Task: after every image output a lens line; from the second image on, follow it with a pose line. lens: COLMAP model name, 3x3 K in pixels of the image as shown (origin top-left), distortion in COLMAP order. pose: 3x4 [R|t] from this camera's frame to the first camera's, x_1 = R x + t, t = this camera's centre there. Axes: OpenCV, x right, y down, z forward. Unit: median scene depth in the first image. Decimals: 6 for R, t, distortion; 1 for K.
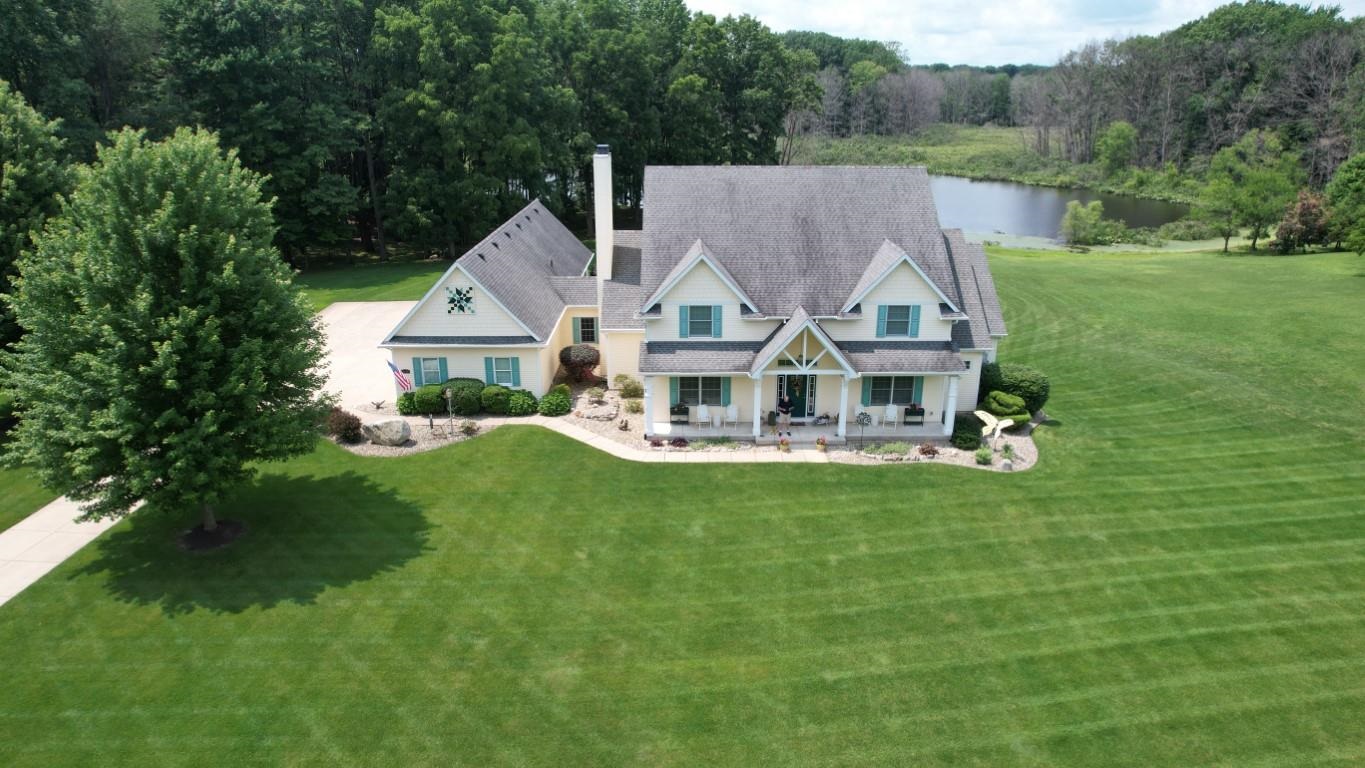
lens RADIAL K [[877.4, 0, 682.5], [0, 877.4, 384.0], [0, 0, 1]] dist [-0.078734, 0.069845]
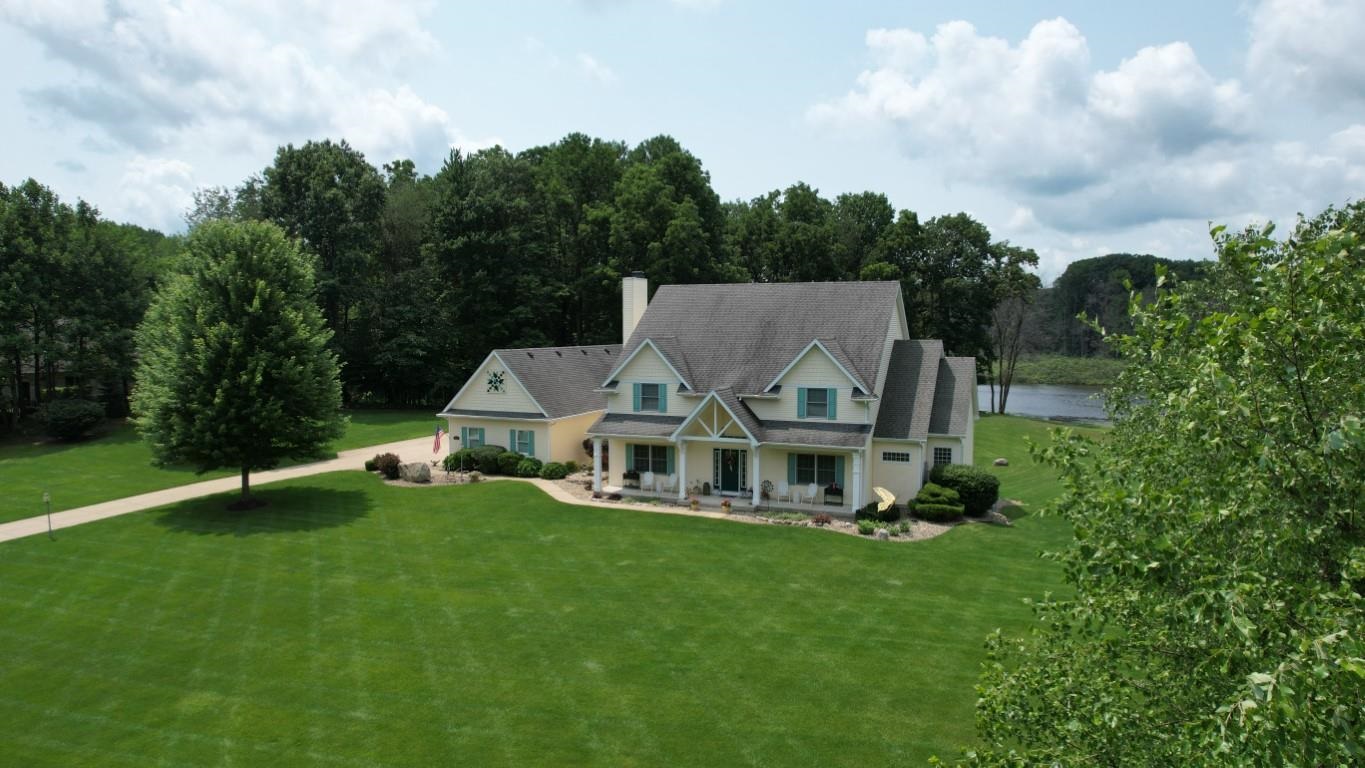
lens RADIAL K [[877.4, 0, 682.5], [0, 877.4, 384.0], [0, 0, 1]] dist [-0.078734, 0.069845]
pose [[0.921795, 0.027211, -0.386721, 0.484184], [-0.126329, 0.964170, -0.233275, 0.168497], [0.366517, 0.263886, 0.892205, -0.027261]]
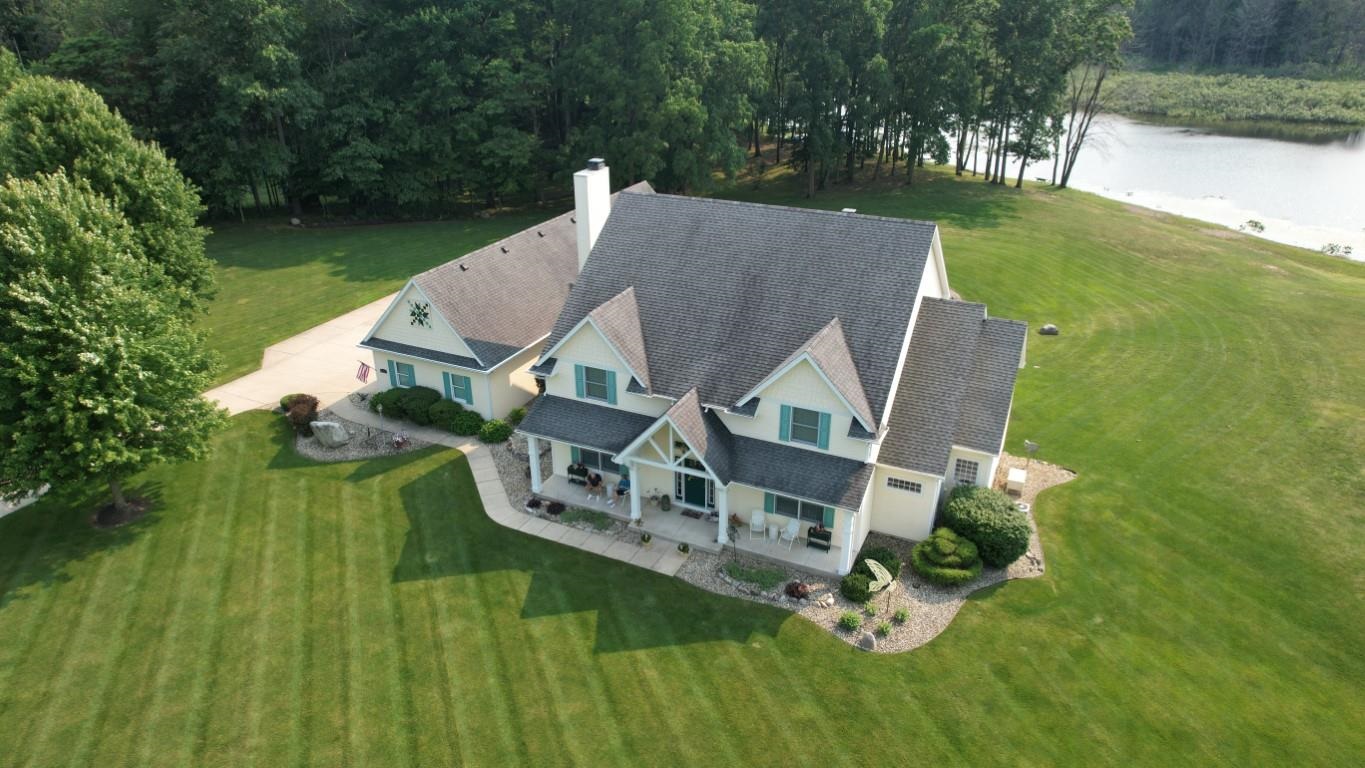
lens RADIAL K [[877.4, 0, 682.5], [0, 877.4, 384.0], [0, 0, 1]] dist [-0.078734, 0.069845]
pose [[0.902430, 0.178889, -0.391941, 0.434166], [-0.133361, 0.981029, 0.140701, -0.200682], [0.409676, -0.074703, 0.909167, 0.199559]]
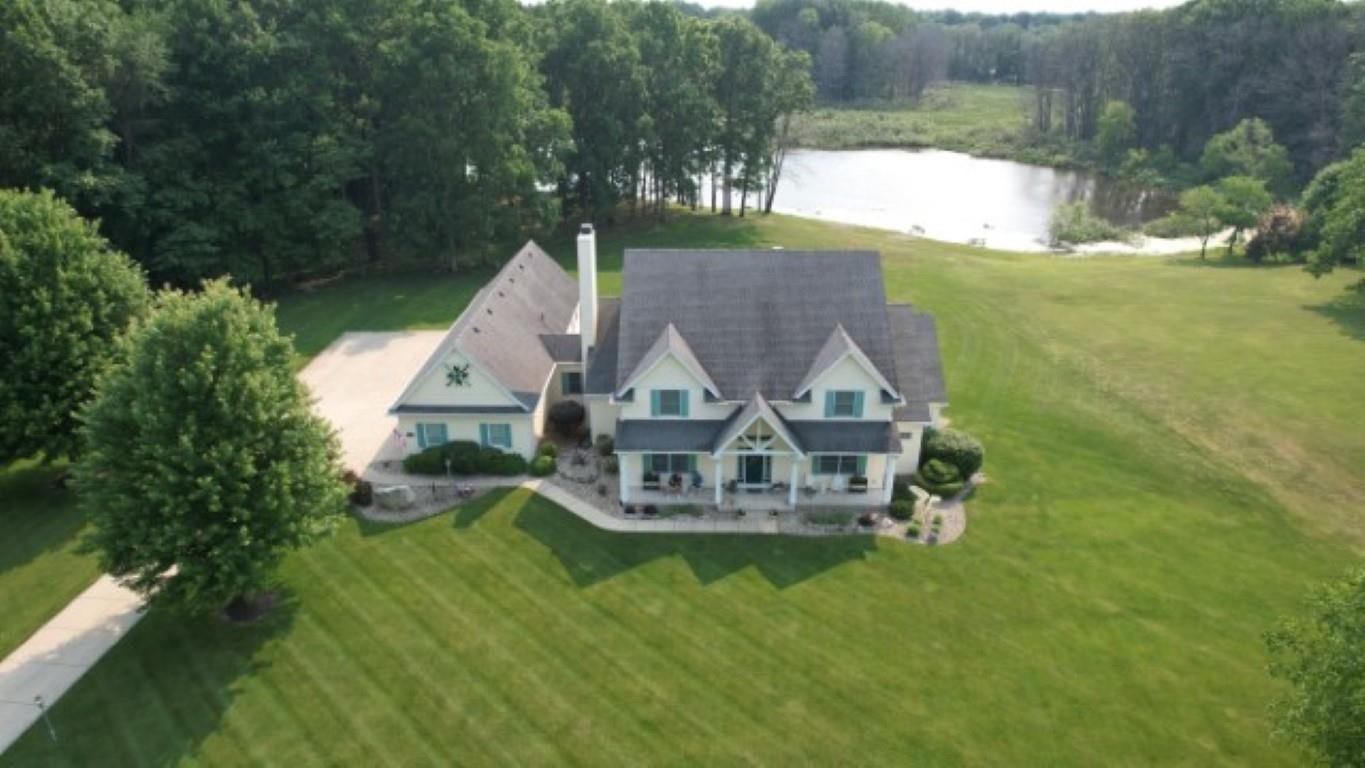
lens RADIAL K [[877.4, 0, 682.5], [0, 877.4, 384.0], [0, 0, 1]] dist [-0.078734, 0.069845]
pose [[0.999917, 0.007778, -0.010280, 0.046765], [-0.007050, 0.997585, 0.069100, -0.165481], [0.010793, -0.069021, 0.997557, -0.120119]]
